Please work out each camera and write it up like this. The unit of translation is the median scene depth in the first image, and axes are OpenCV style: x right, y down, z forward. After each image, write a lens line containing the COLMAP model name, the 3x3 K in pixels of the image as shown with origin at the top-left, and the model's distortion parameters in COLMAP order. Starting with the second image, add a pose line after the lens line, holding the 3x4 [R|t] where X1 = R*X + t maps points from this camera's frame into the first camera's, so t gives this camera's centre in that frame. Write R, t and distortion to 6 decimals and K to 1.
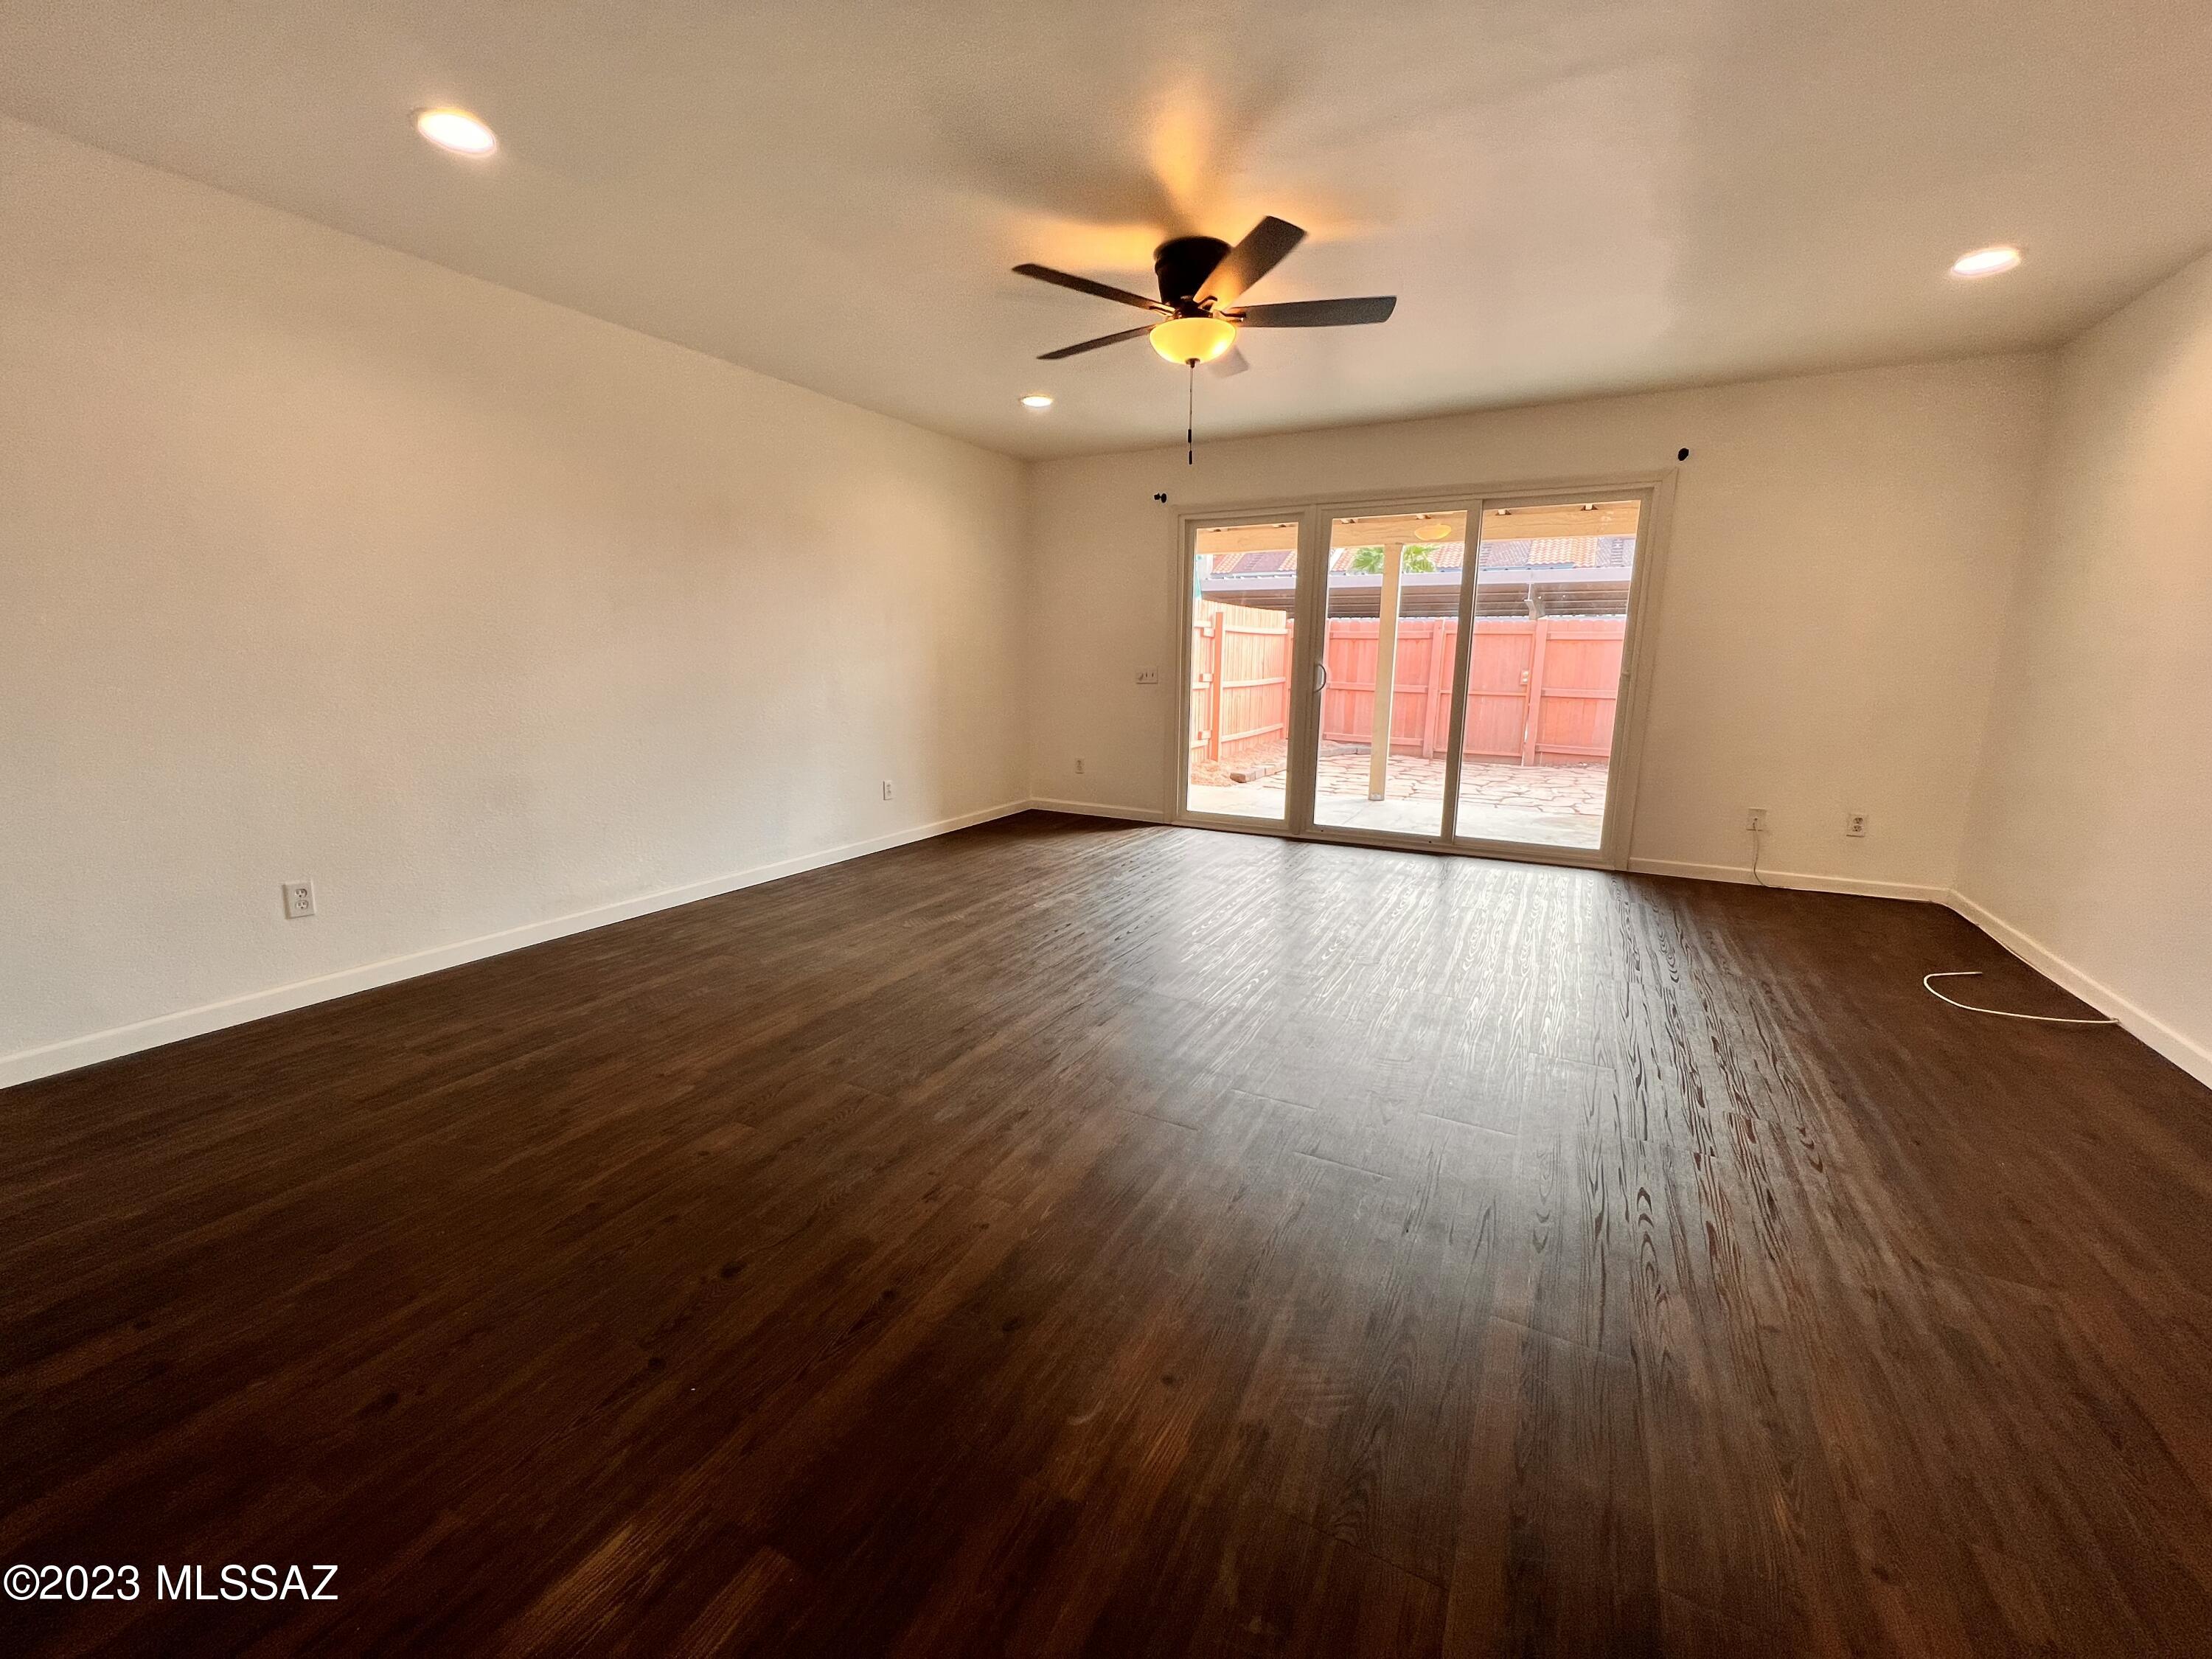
lens RADIAL K [[887.2, 0, 1098.4], [0, 887.2, 827.8], [0, 0, 1]] dist [0.000453, 0.000032]
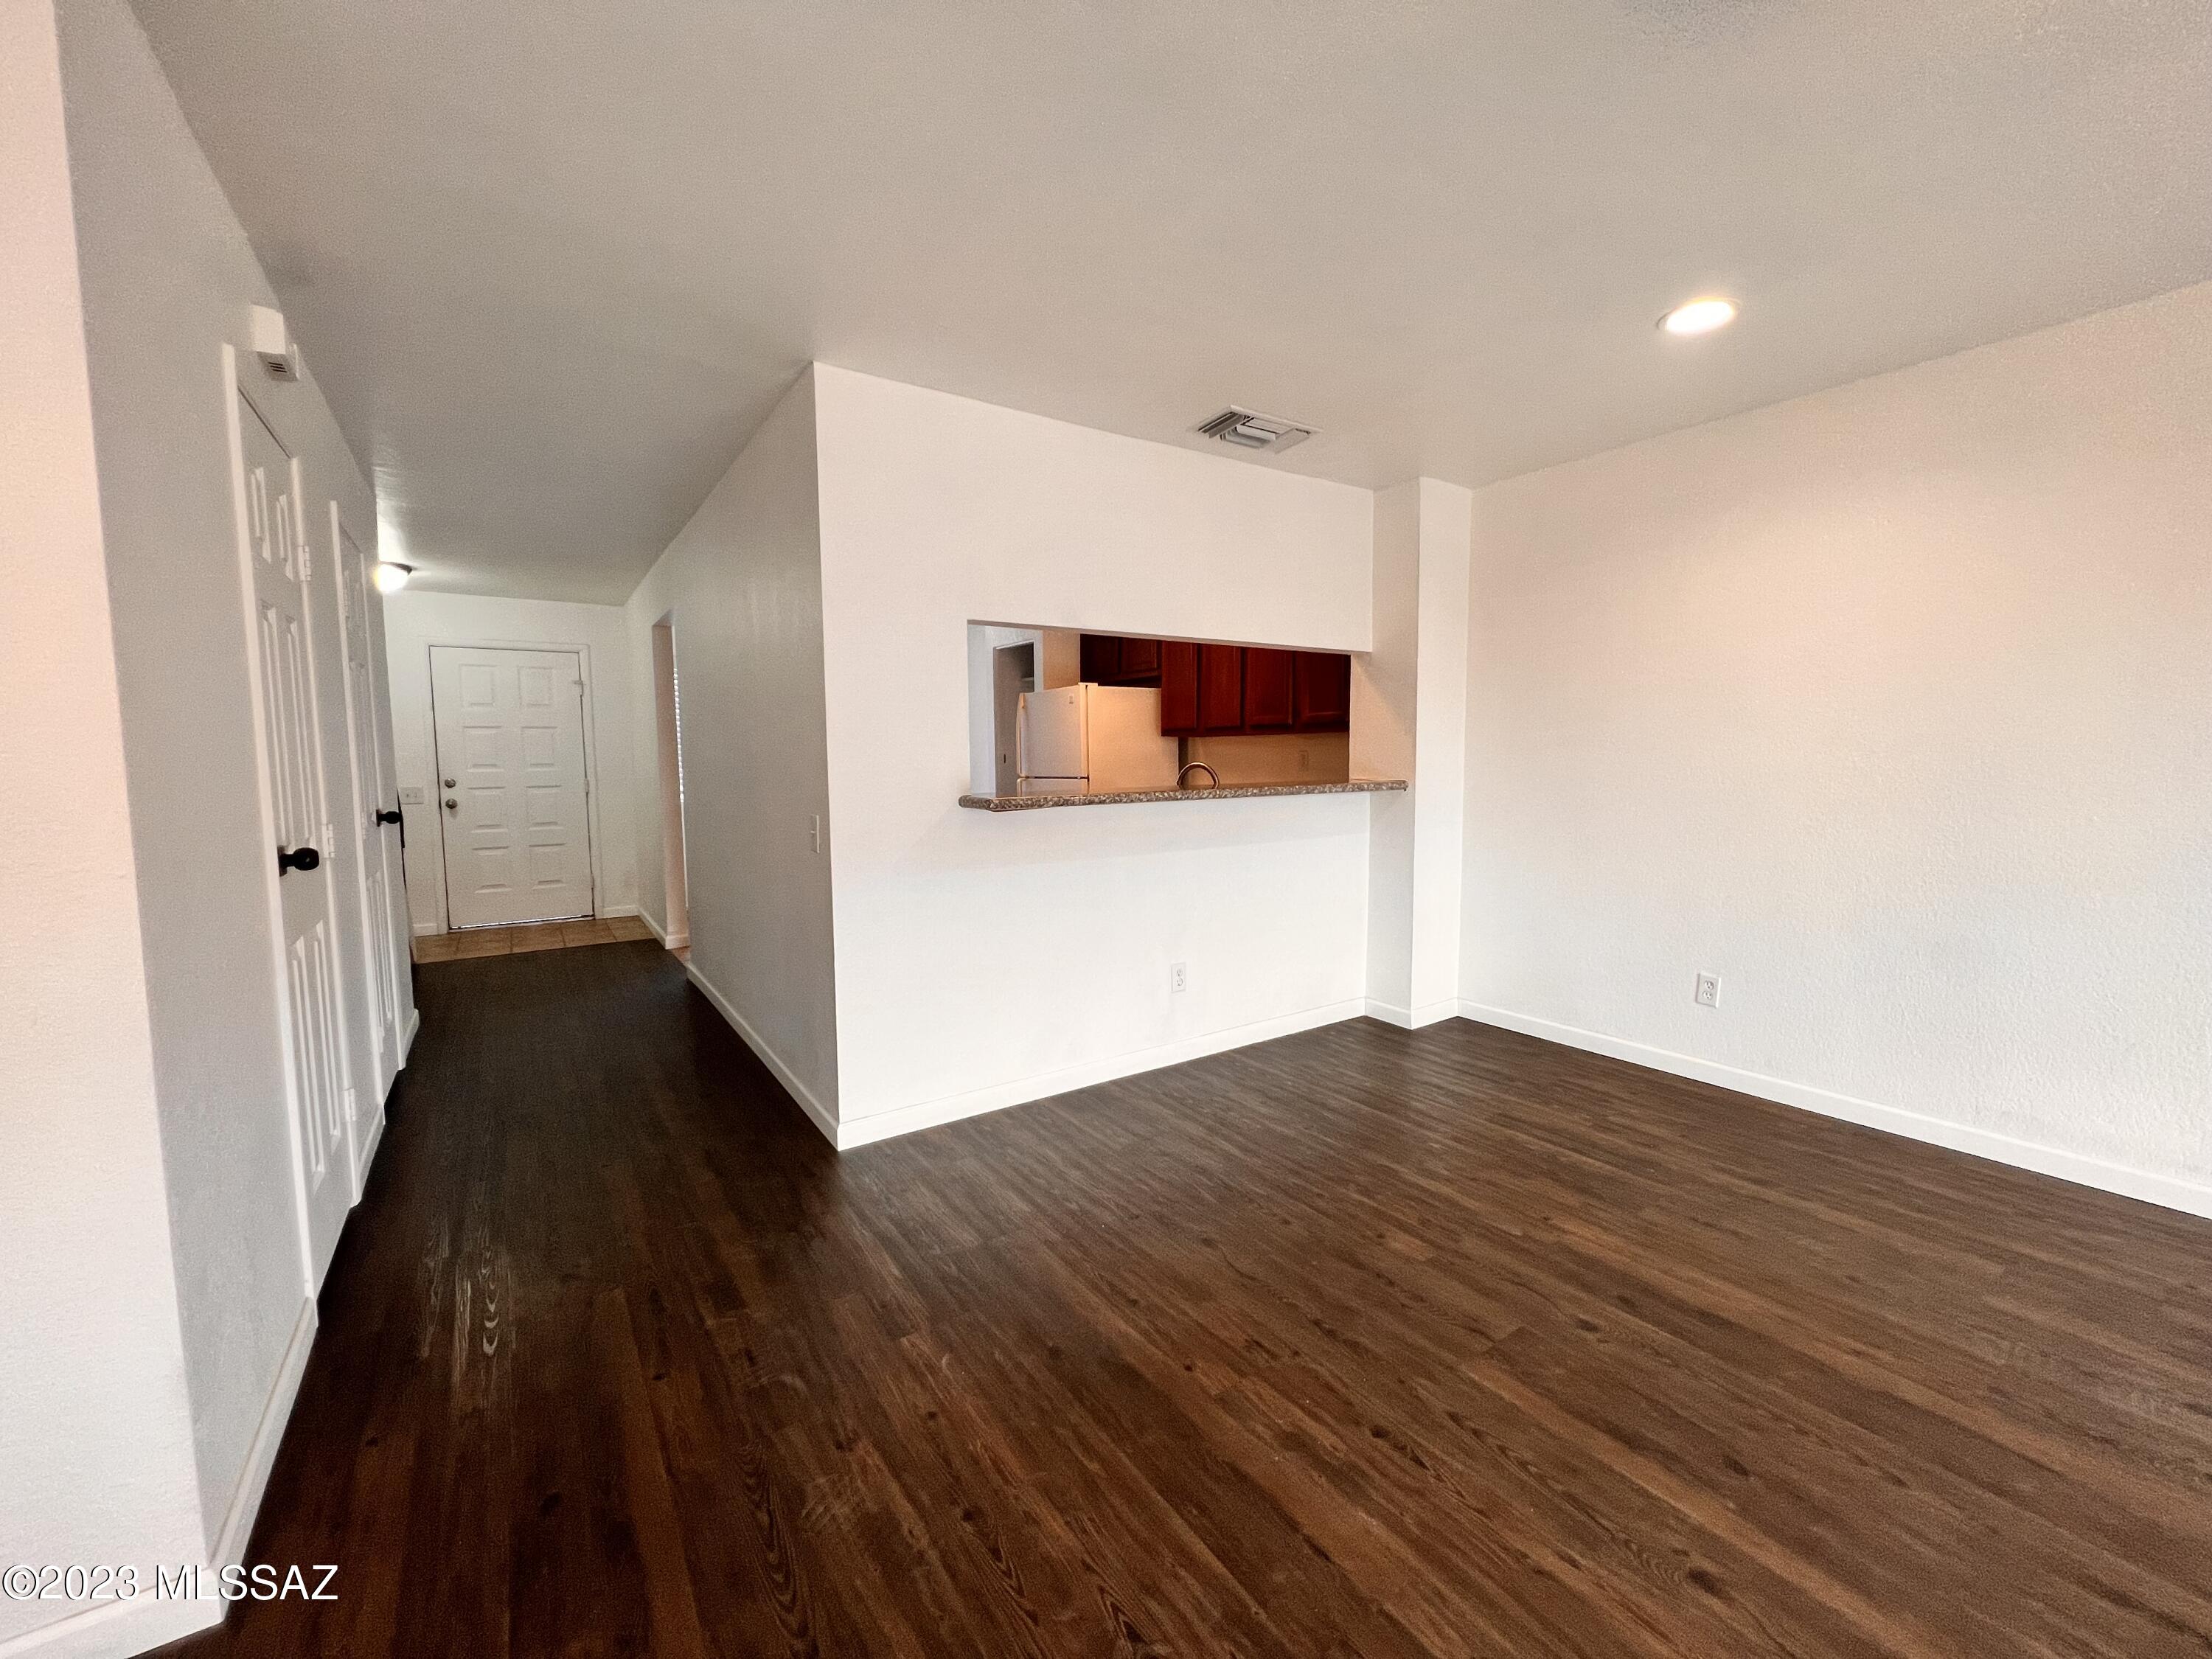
lens RADIAL K [[887.2, 0, 1098.4], [0, 887.2, 827.8], [0, 0, 1]] dist [0.000453, 0.000032]
pose [[-0.461343, 0.071652, -0.884324, 0.517988], [-0.166113, 0.972132, 0.165426, -0.199659], [0.871533, 0.223215, -0.436584, 0.822654]]
